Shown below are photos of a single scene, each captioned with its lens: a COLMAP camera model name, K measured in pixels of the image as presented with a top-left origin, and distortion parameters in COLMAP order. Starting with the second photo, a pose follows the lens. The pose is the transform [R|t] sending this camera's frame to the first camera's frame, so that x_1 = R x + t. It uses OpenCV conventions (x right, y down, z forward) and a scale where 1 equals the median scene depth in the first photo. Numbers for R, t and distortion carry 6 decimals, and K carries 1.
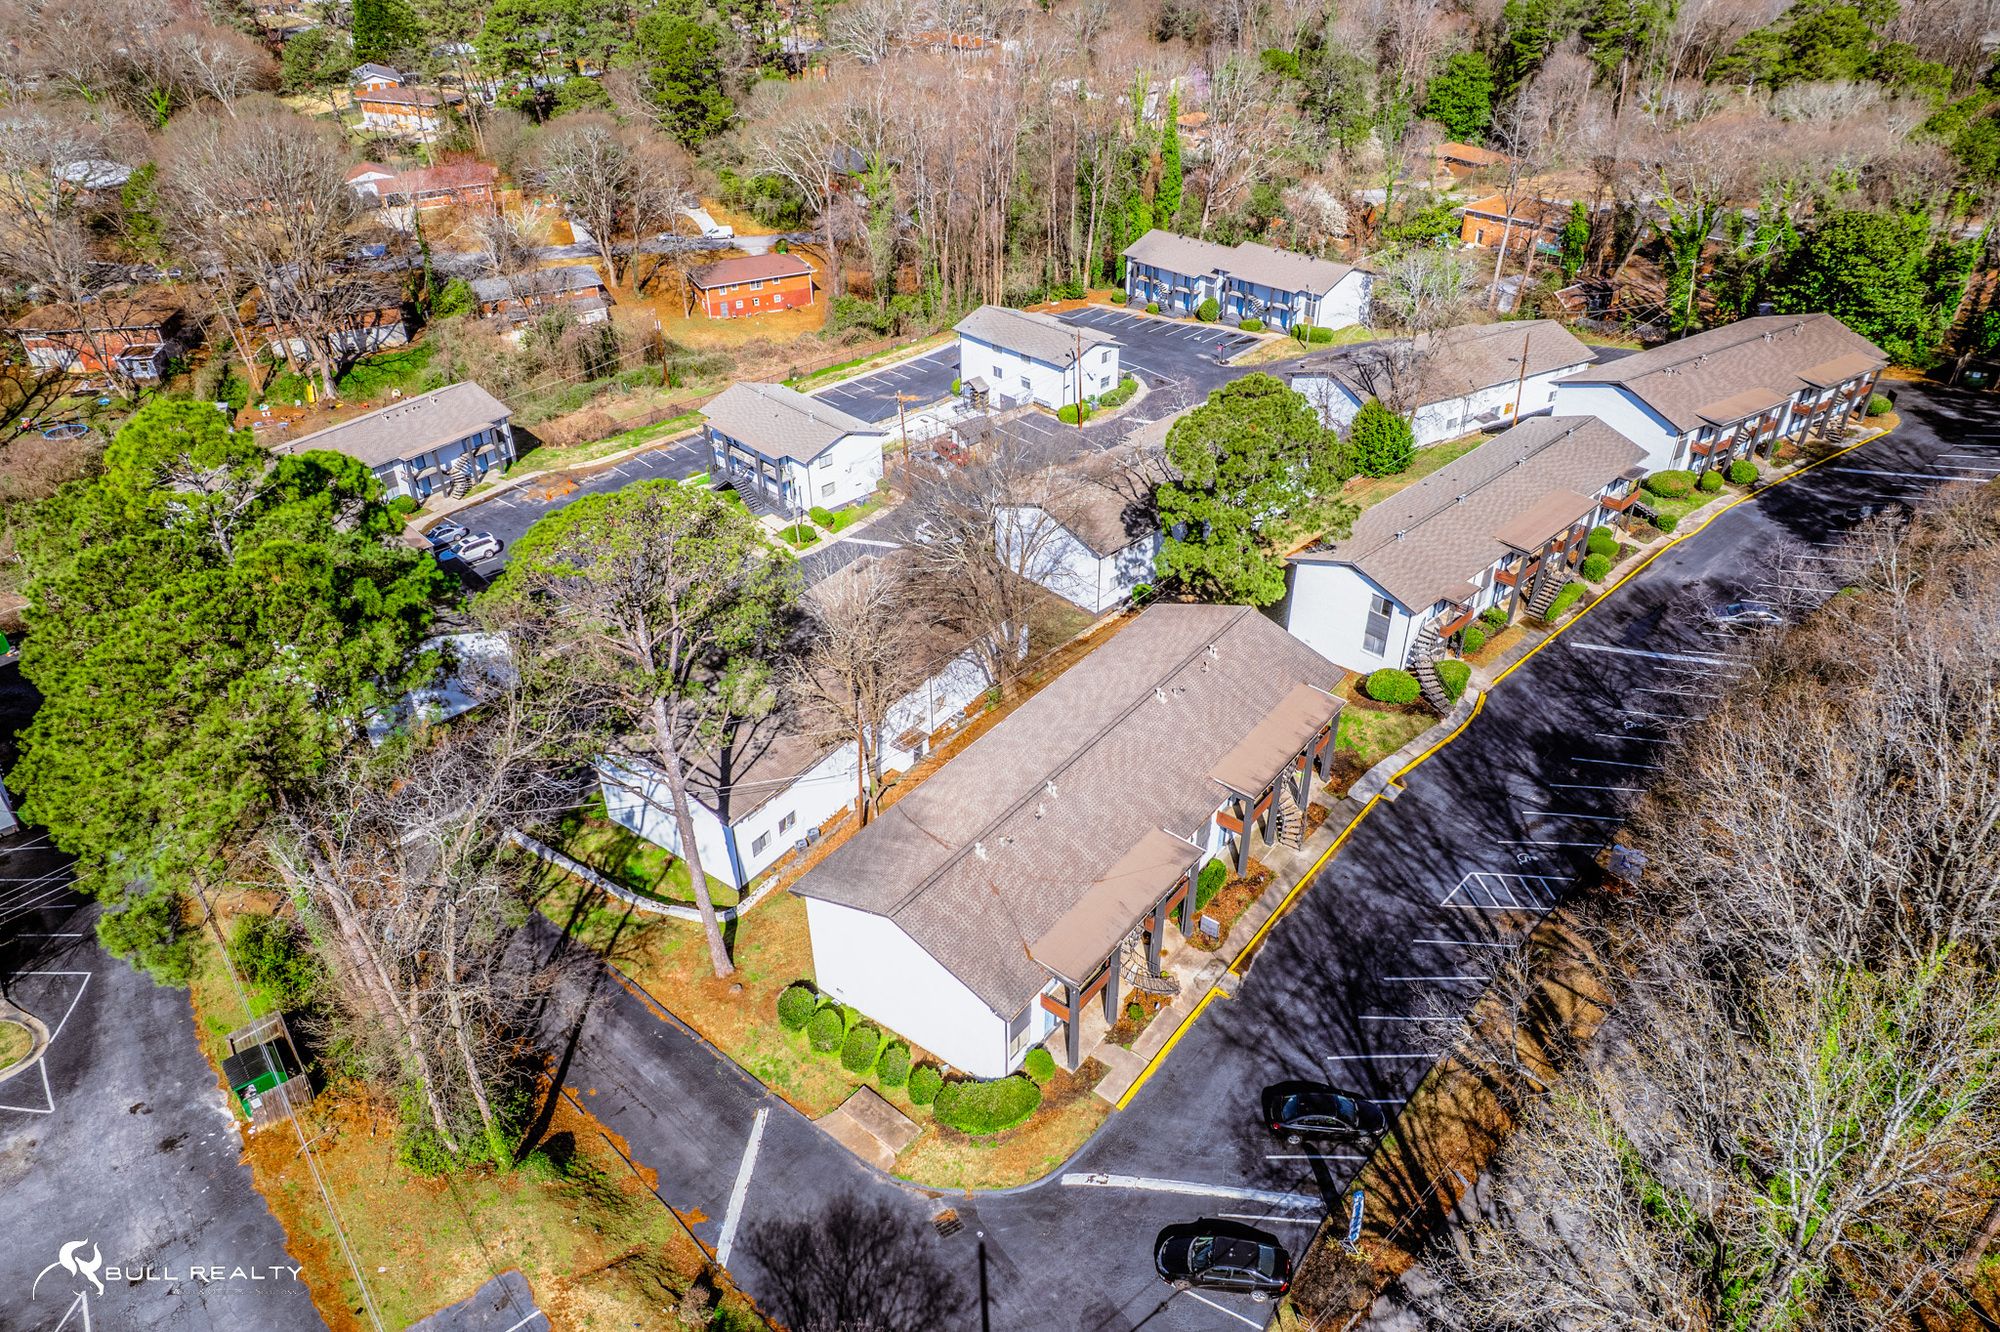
lens RADIAL K [[1268.9, 0, 1000.0], [0, 1268.9, 666.0], [0, 0, 1]] dist [-0.091570, 0.085910]
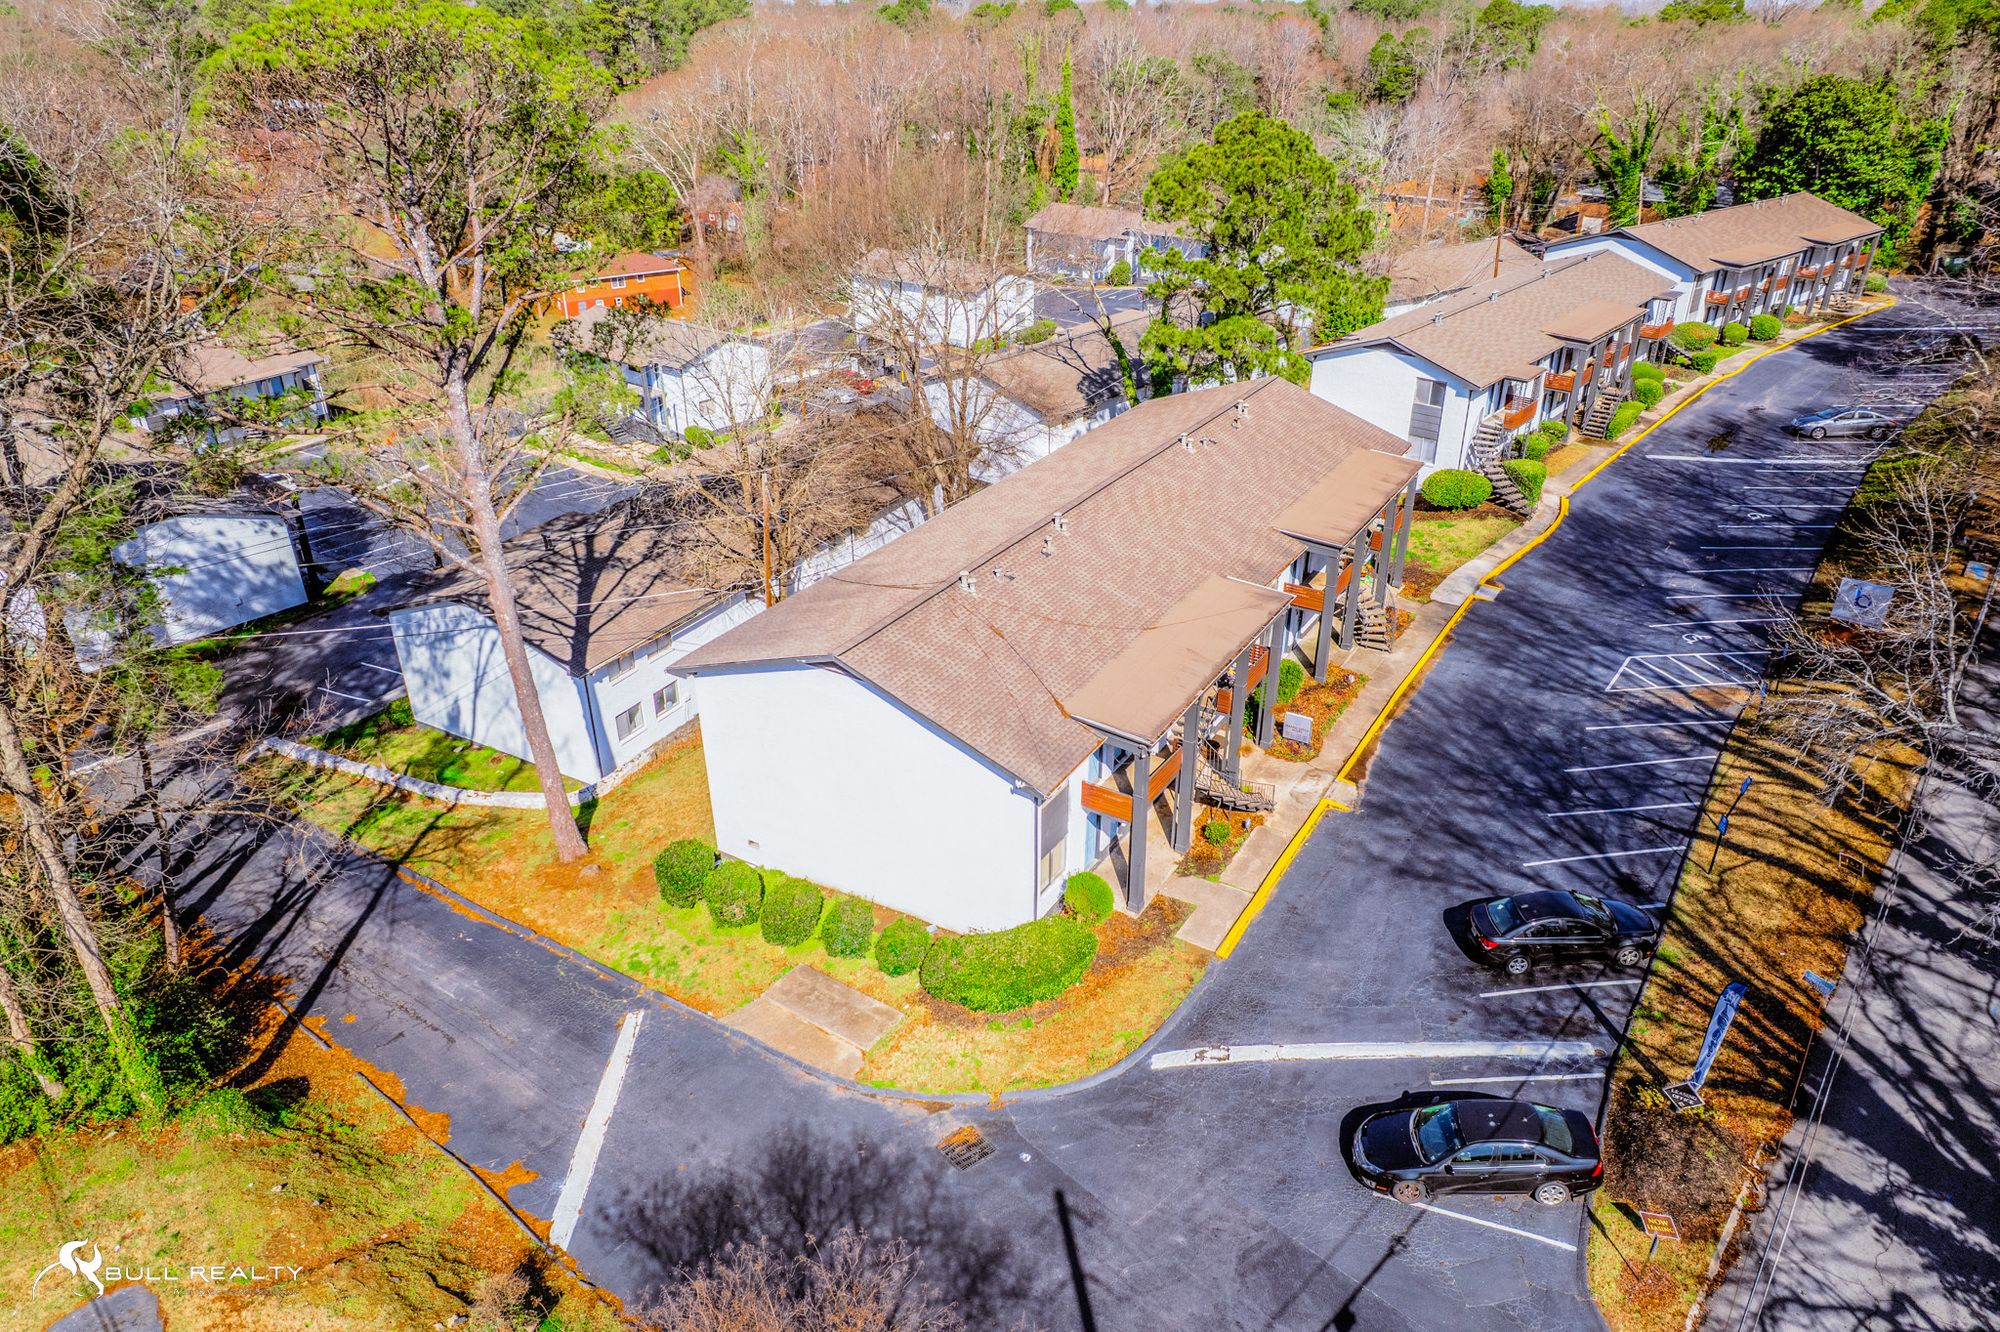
lens RADIAL K [[1268.9, 0, 1000.0], [0, 1268.9, 666.0], [0, 0, 1]] dist [-0.091570, 0.085910]
pose [[0.994455, -0.045493, 0.094818, -0.030482], [0.055072, 0.993362, -0.100986, 0.123795], [-0.089595, 0.105647, 0.990359, 0.176784]]
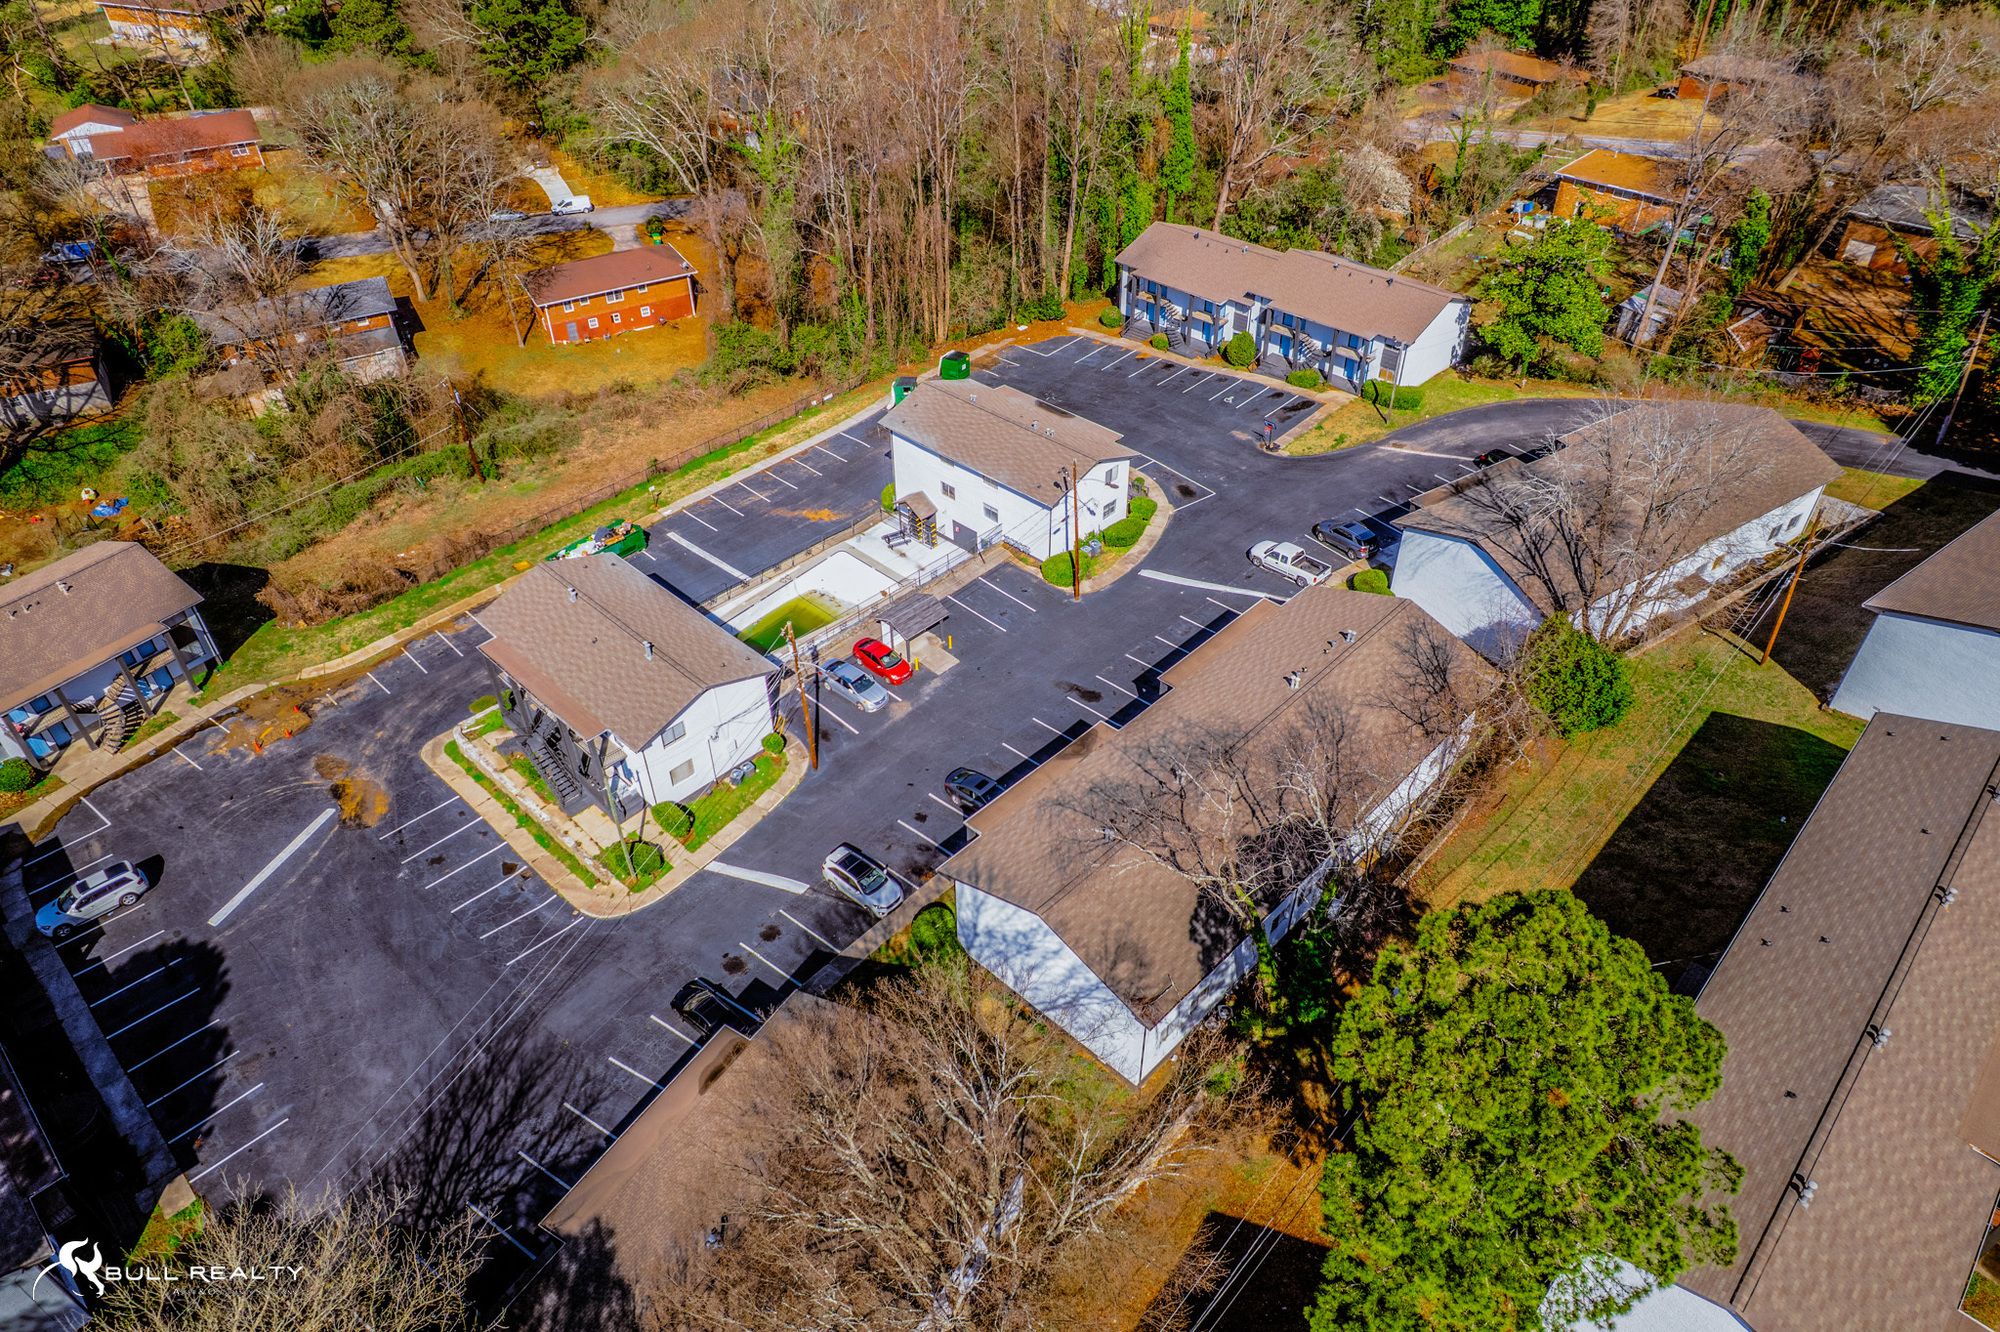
lens RADIAL K [[1268.9, 0, 1000.0], [0, 1268.9, 666.0], [0, 0, 1]] dist [-0.091570, 0.085910]
pose [[0.998981, -0.028381, 0.035097, -0.000900], [0.024843, 0.994931, 0.097447, -0.244799], [-0.037684, -0.096475, 0.994622, 0.382629]]
